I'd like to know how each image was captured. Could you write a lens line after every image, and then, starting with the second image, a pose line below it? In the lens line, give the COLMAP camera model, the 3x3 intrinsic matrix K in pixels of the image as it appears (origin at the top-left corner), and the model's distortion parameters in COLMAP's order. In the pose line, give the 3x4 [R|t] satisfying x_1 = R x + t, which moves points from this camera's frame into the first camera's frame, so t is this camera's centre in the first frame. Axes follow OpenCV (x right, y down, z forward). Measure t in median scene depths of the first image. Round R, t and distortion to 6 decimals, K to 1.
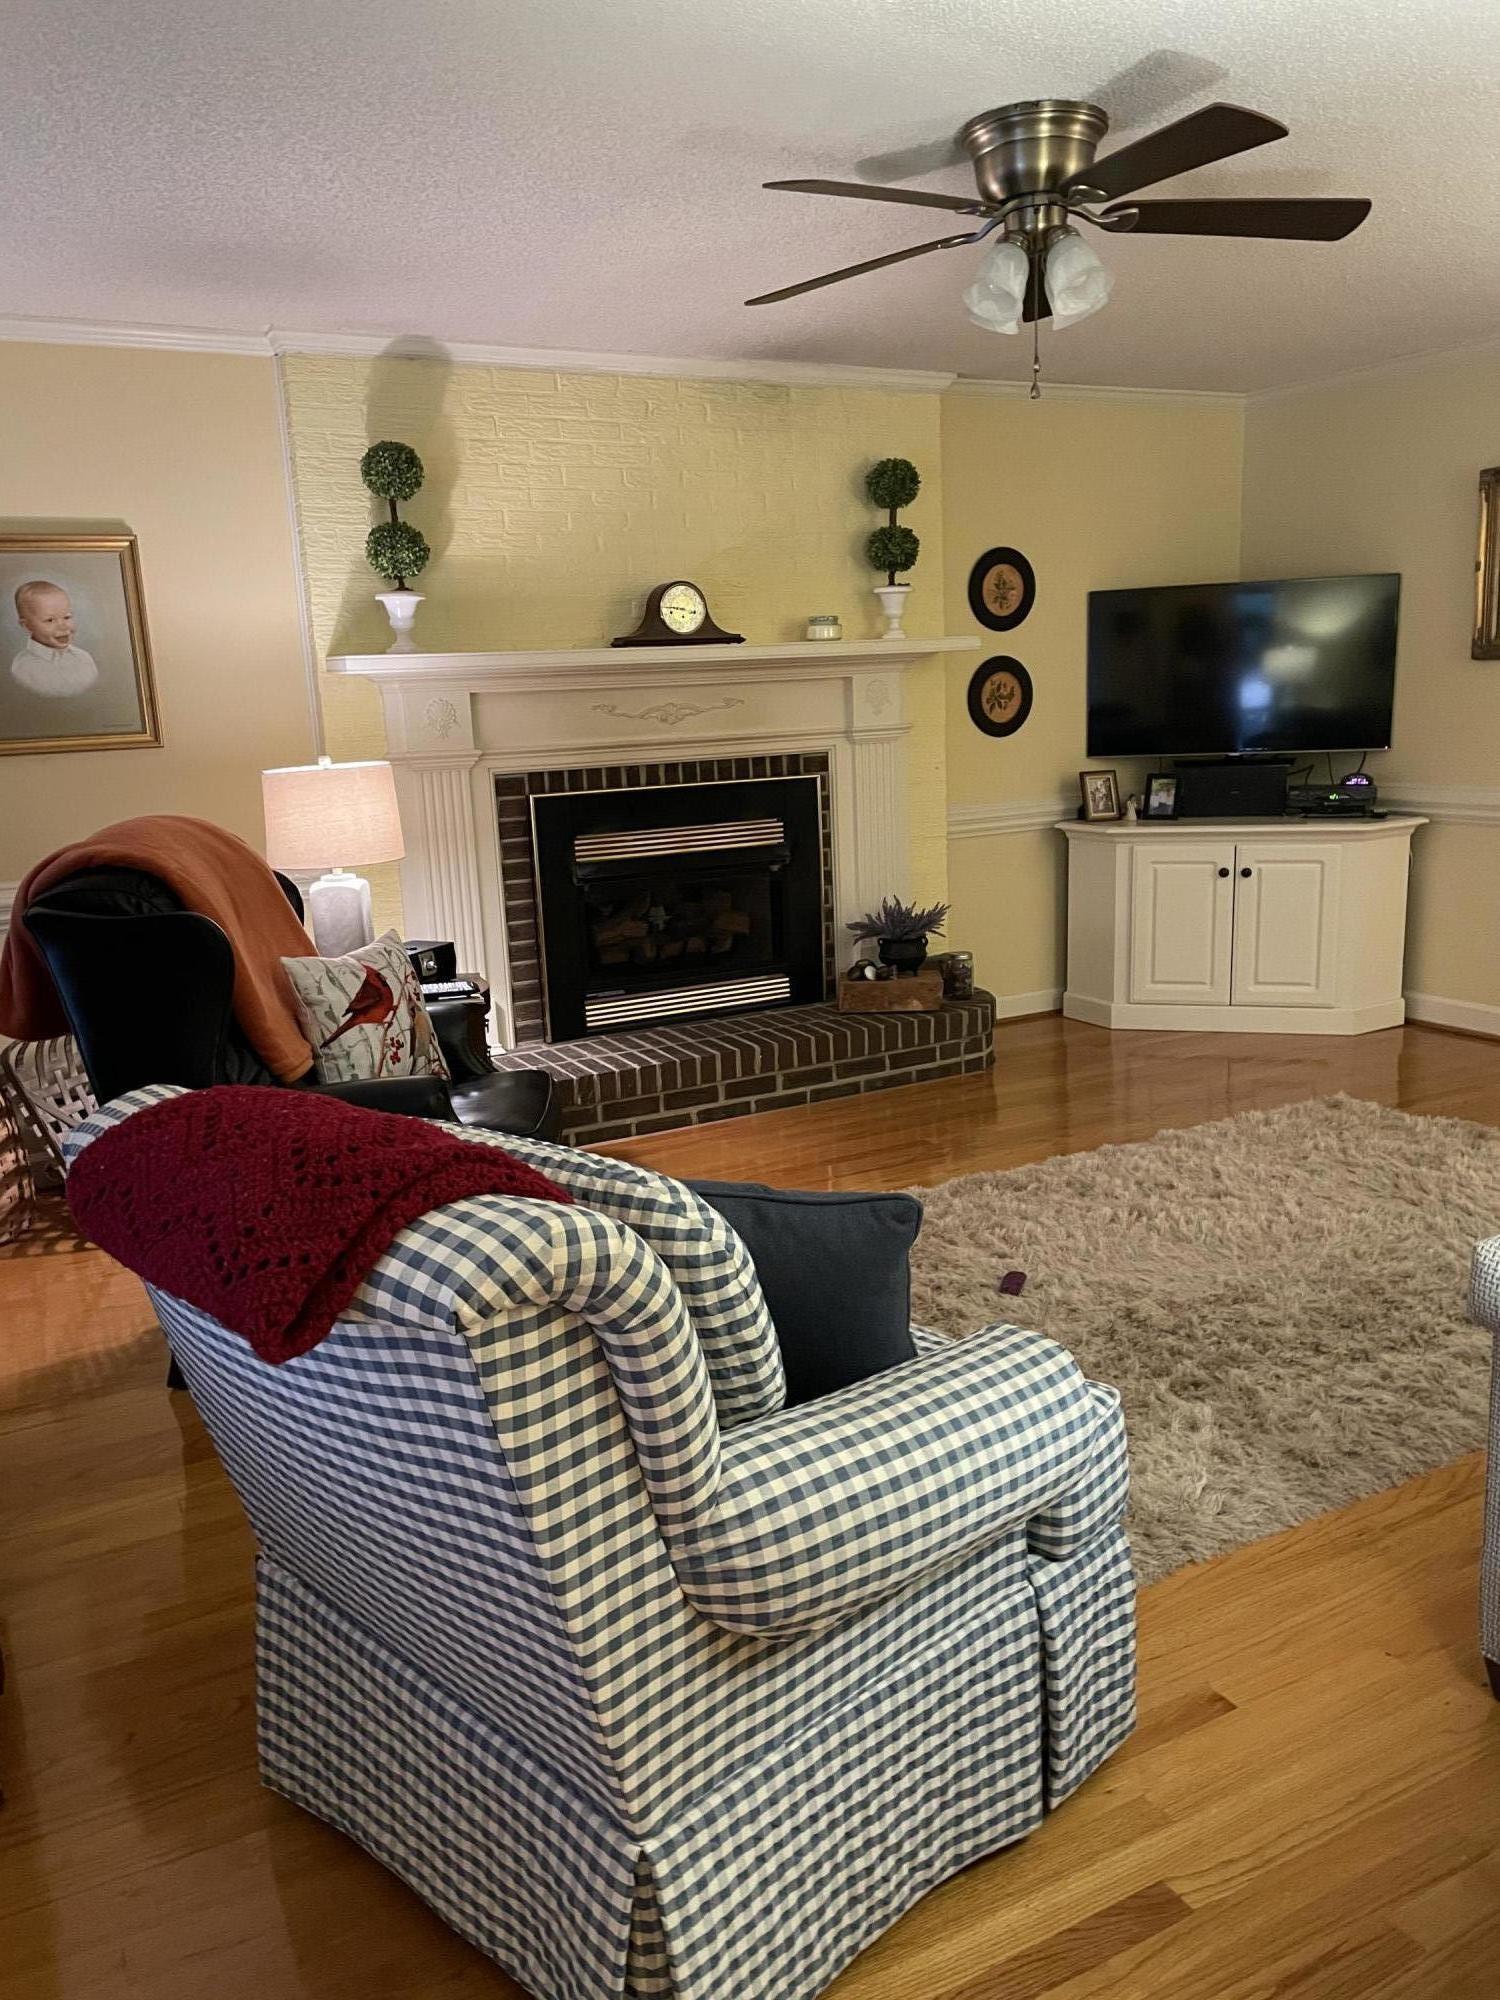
lens RADIAL K [[1514.3, 0, 755.9], [0, 1514.3, 1015.1], [0, 0, 1]] dist [0.050214, -0.008399]
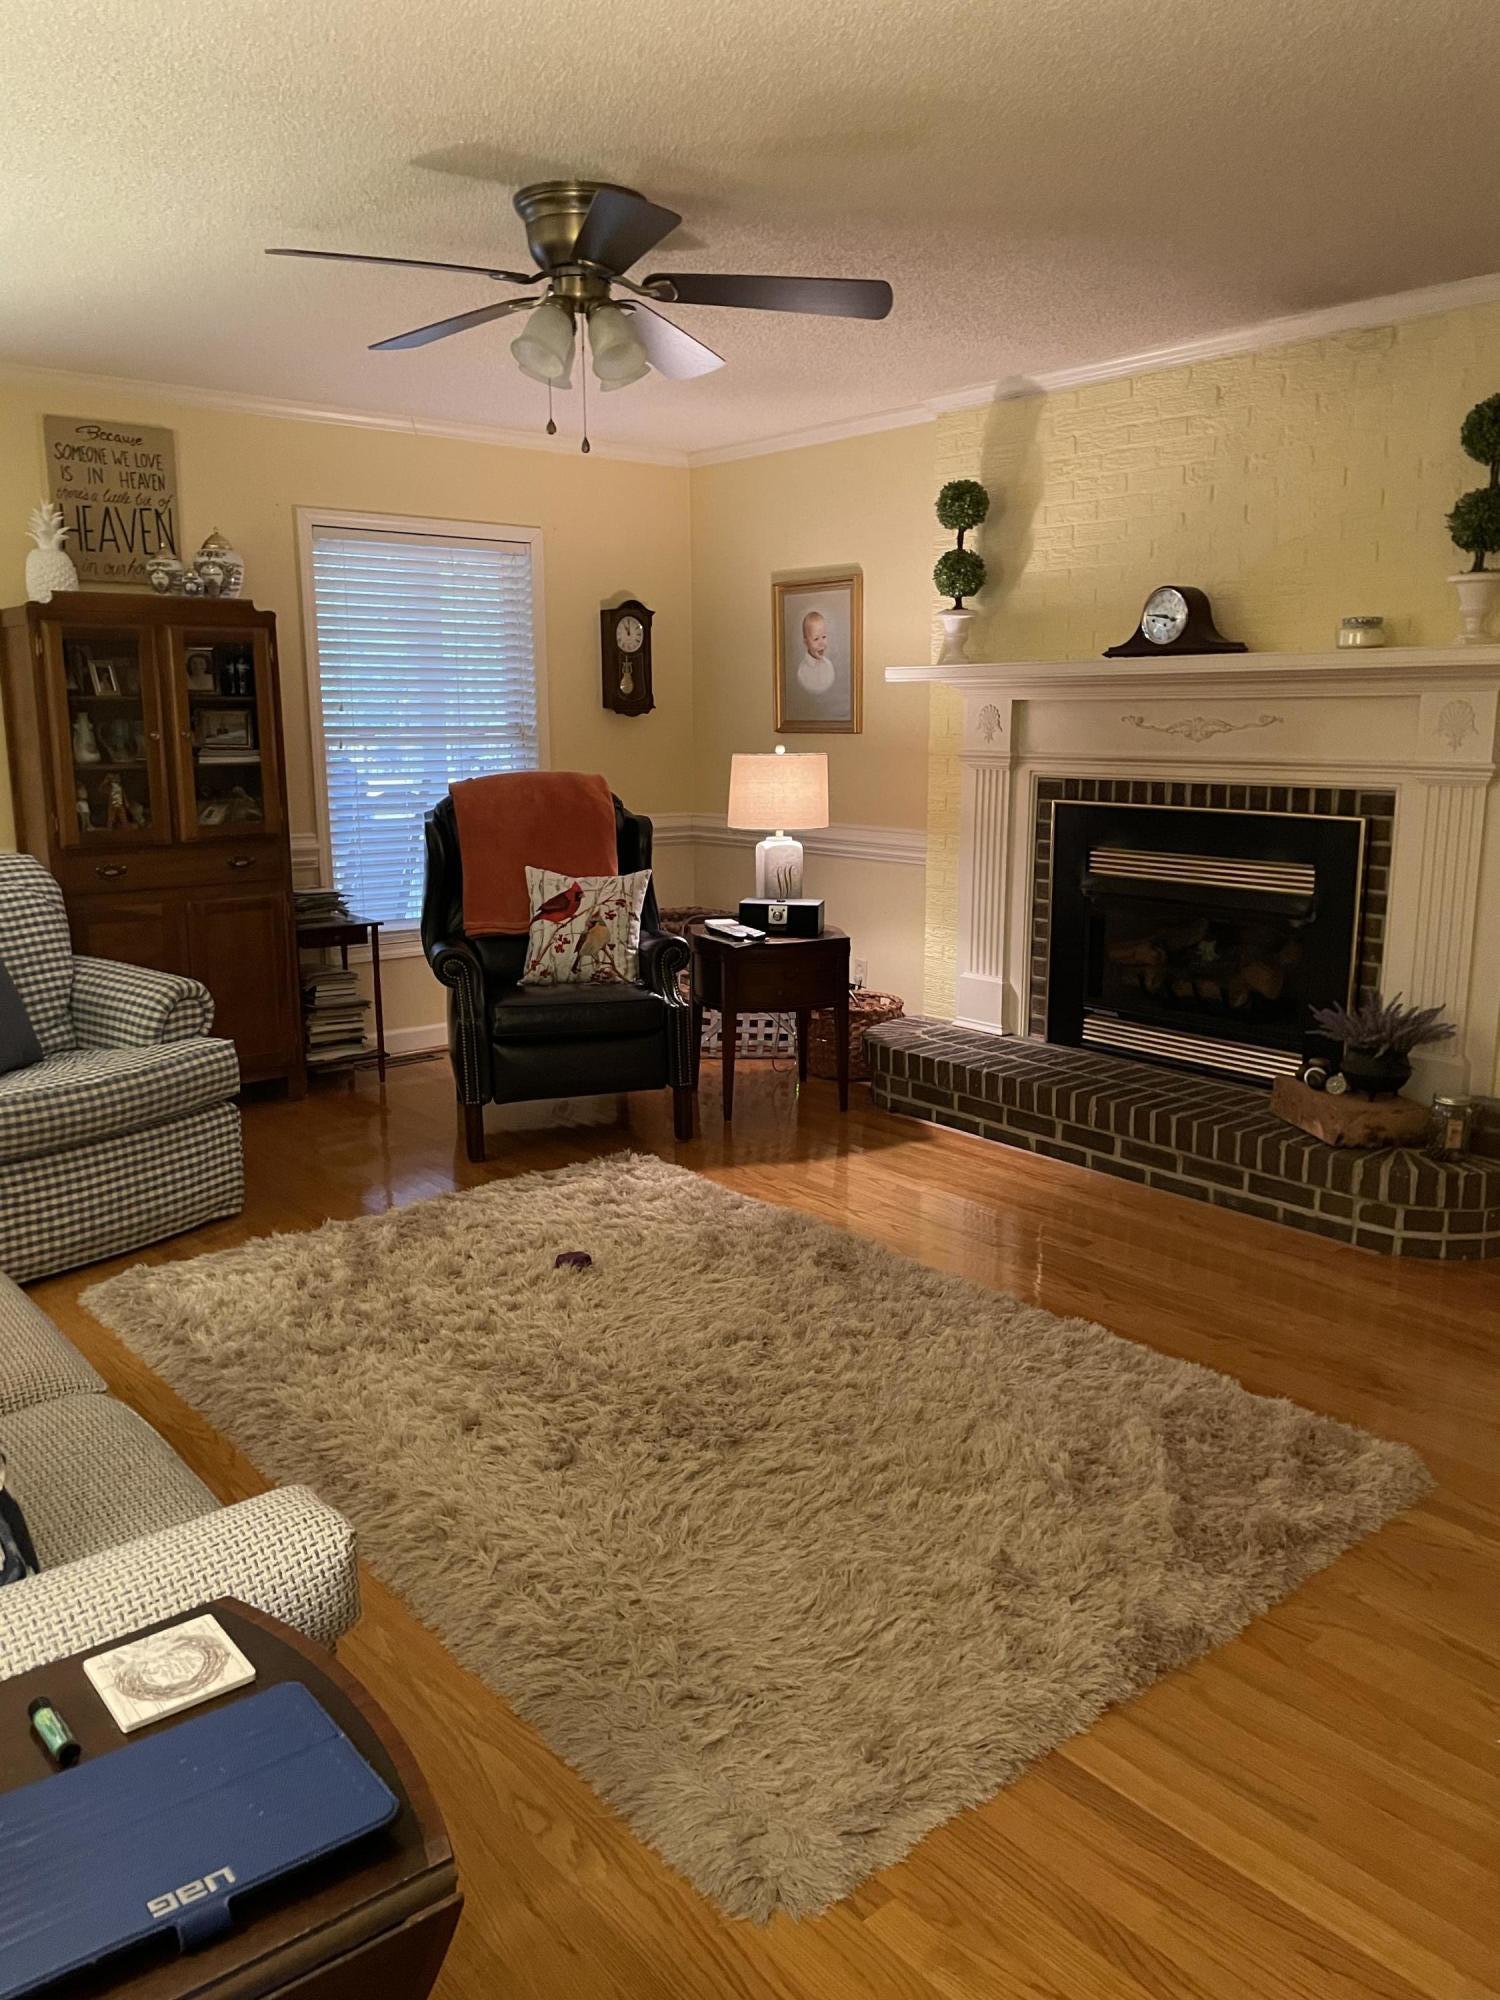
lens RADIAL K [[1514.3, 0, 754.8], [0, 1514.3, 991.2], [0, 0, 1]] dist [0.050214, -0.008399]
pose [[0.204566, 0.221979, -0.953351, 0.797169], [-0.217818, 0.959851, 0.176754, -0.153730], [0.954310, 0.171500, 0.244704, 0.559953]]
